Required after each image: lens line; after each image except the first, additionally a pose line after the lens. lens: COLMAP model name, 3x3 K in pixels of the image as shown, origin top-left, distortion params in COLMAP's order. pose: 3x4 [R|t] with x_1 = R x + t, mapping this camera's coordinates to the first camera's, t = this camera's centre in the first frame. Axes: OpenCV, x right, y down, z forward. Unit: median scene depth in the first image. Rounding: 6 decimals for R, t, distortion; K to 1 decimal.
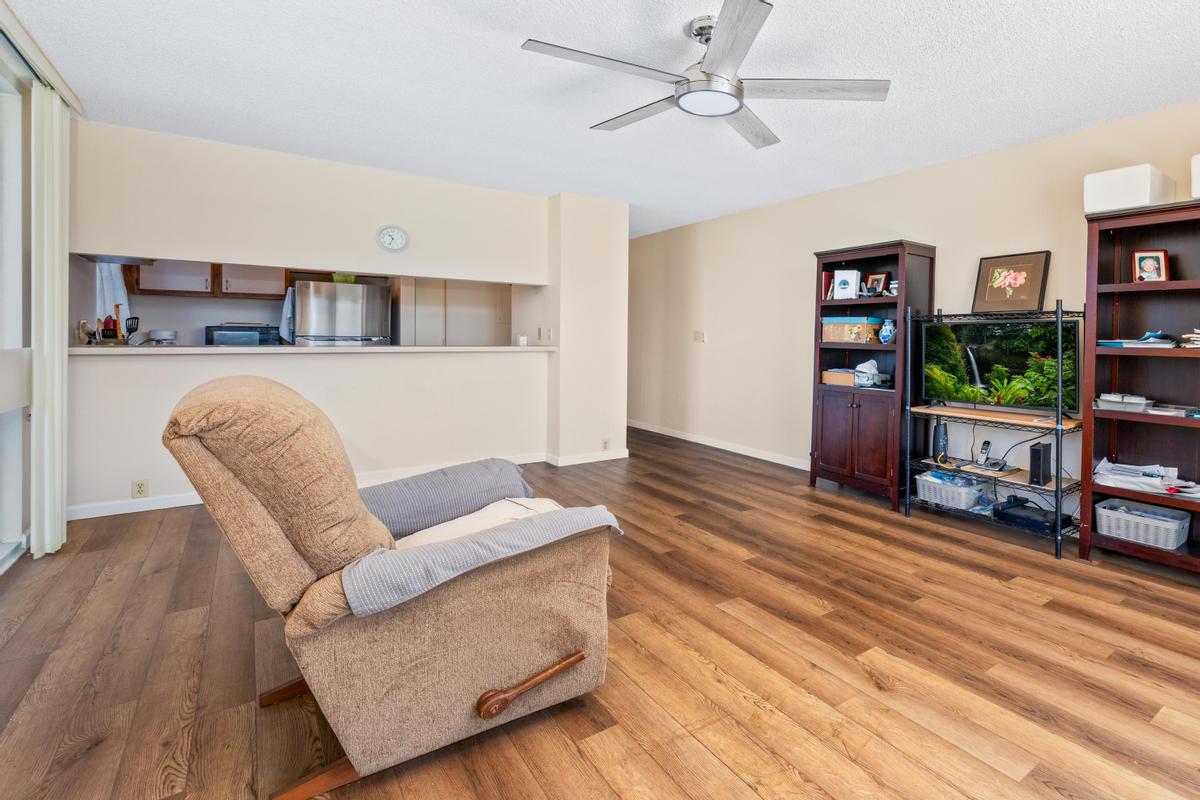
lens RADIAL K [[467.5, 0, 614.2], [0, 467.5, 338.2], [0, 0, 1]] dist [-0.007793, -0.000999]
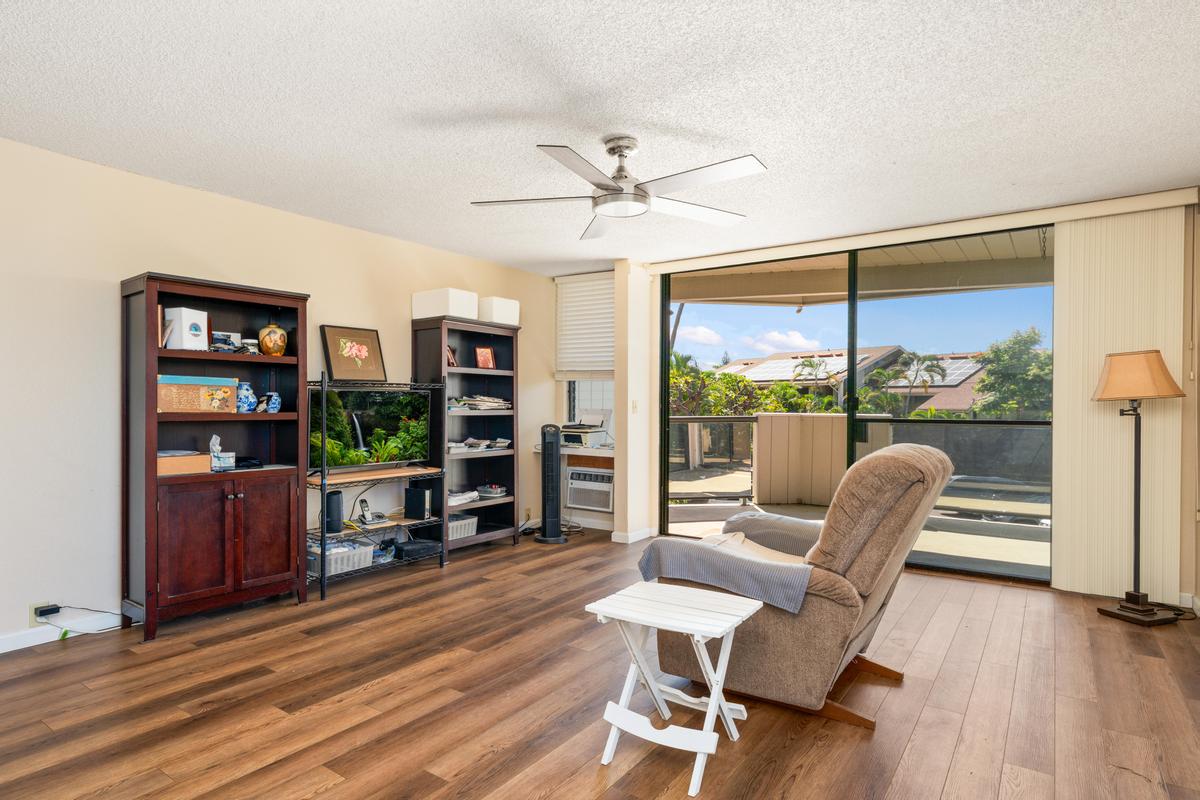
lens RADIAL K [[629.7, 0, 611.7], [0, 629.7, 410.0], [0, 0, 1]] dist [0.008599, -0.000403]
pose [[-0.279015, -0.023334, 0.960003, -0.773590], [-0.004131, 0.999725, 0.023099, -0.024105], [-0.960278, 0.002479, -0.279034, 0.857875]]
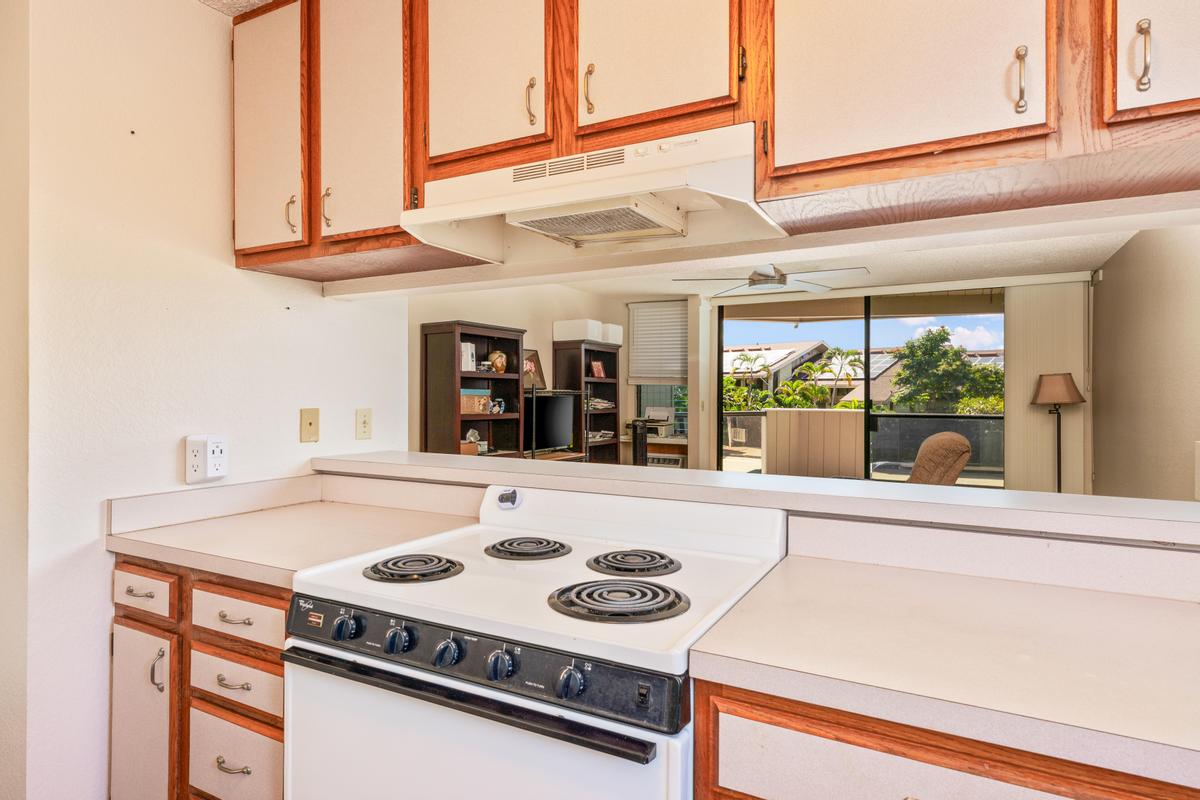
lens RADIAL K [[652.9, 0, 598.0], [0, 652.9, 396.8], [0, 0, 1]] dist [0.017204, -0.002365]
pose [[-0.393364, -0.019546, 0.919175, -1.213584], [-0.006023, 0.999807, 0.018683, -0.073403], [-0.919363, 0.001813, -0.393406, 1.690439]]
